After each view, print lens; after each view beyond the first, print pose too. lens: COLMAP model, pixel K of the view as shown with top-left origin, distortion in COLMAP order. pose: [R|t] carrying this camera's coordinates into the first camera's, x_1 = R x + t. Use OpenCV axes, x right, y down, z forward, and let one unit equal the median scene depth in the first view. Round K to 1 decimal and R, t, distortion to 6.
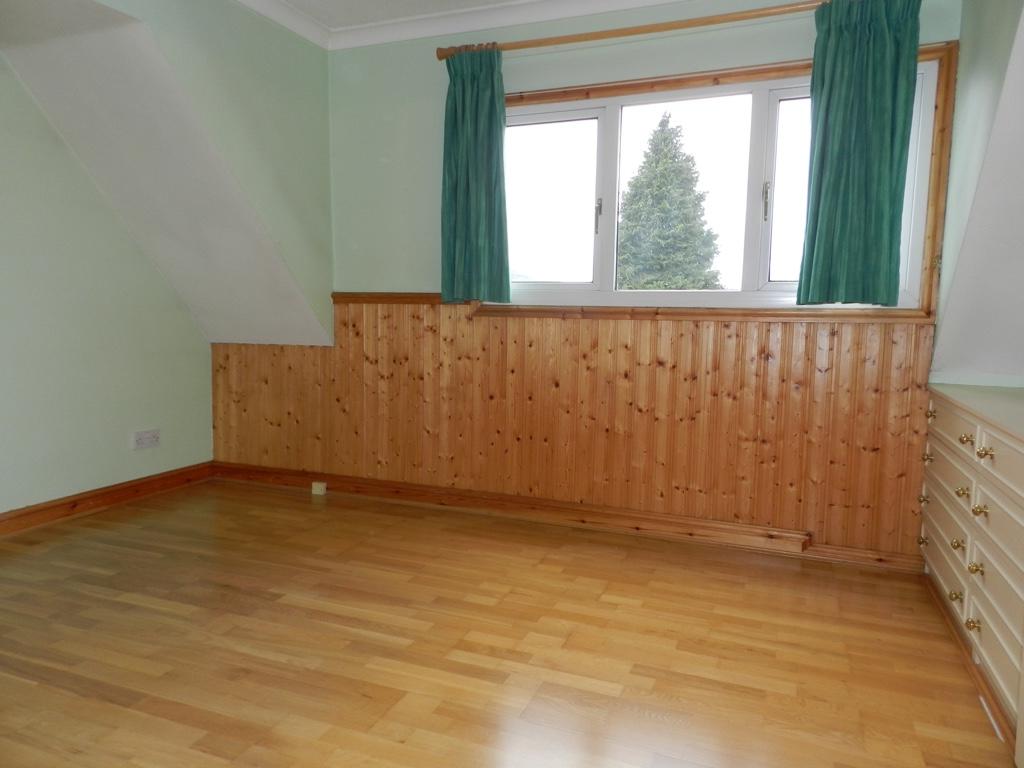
lens RADIAL K [[700.3, 0, 507.3], [0, 700.3, 385.5], [0, 0, 1]] dist [0.037951, -0.003365]
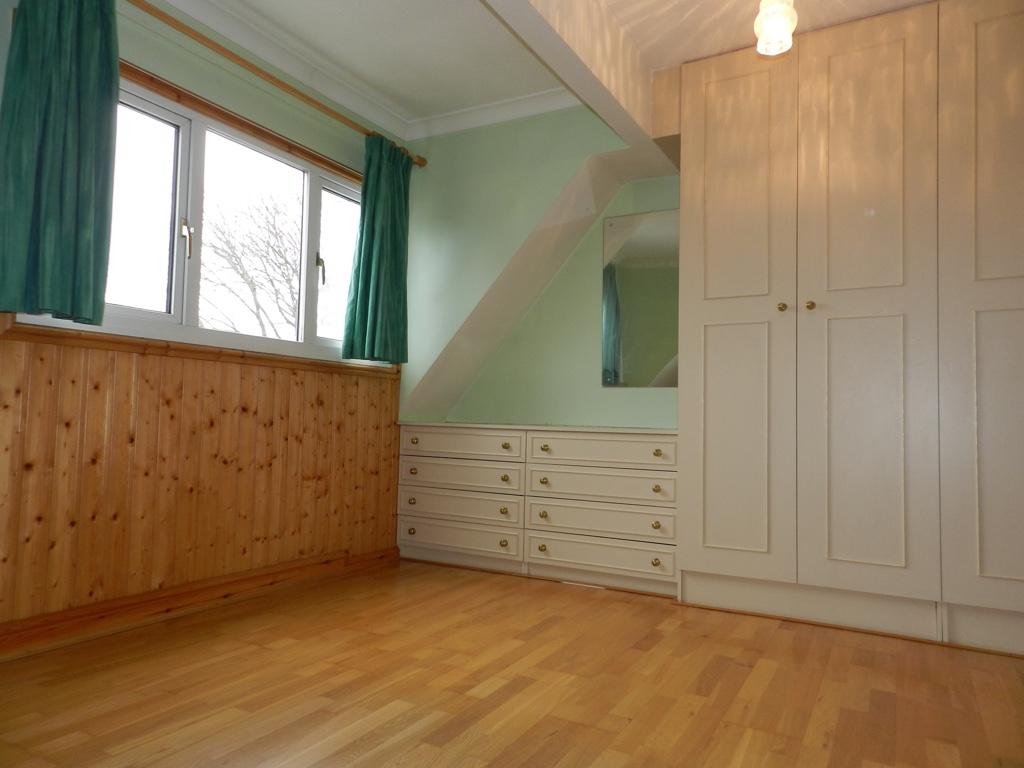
lens RADIAL K [[700.3, 0, 507.3], [0, 700.3, 385.5], [0, 0, 1]] dist [0.037951, -0.003365]
pose [[0.129752, 0.036732, 0.990866, -0.689404], [0.075610, 0.996037, -0.046825, 0.007404], [-0.988659, 0.080995, 0.126461, 0.532785]]
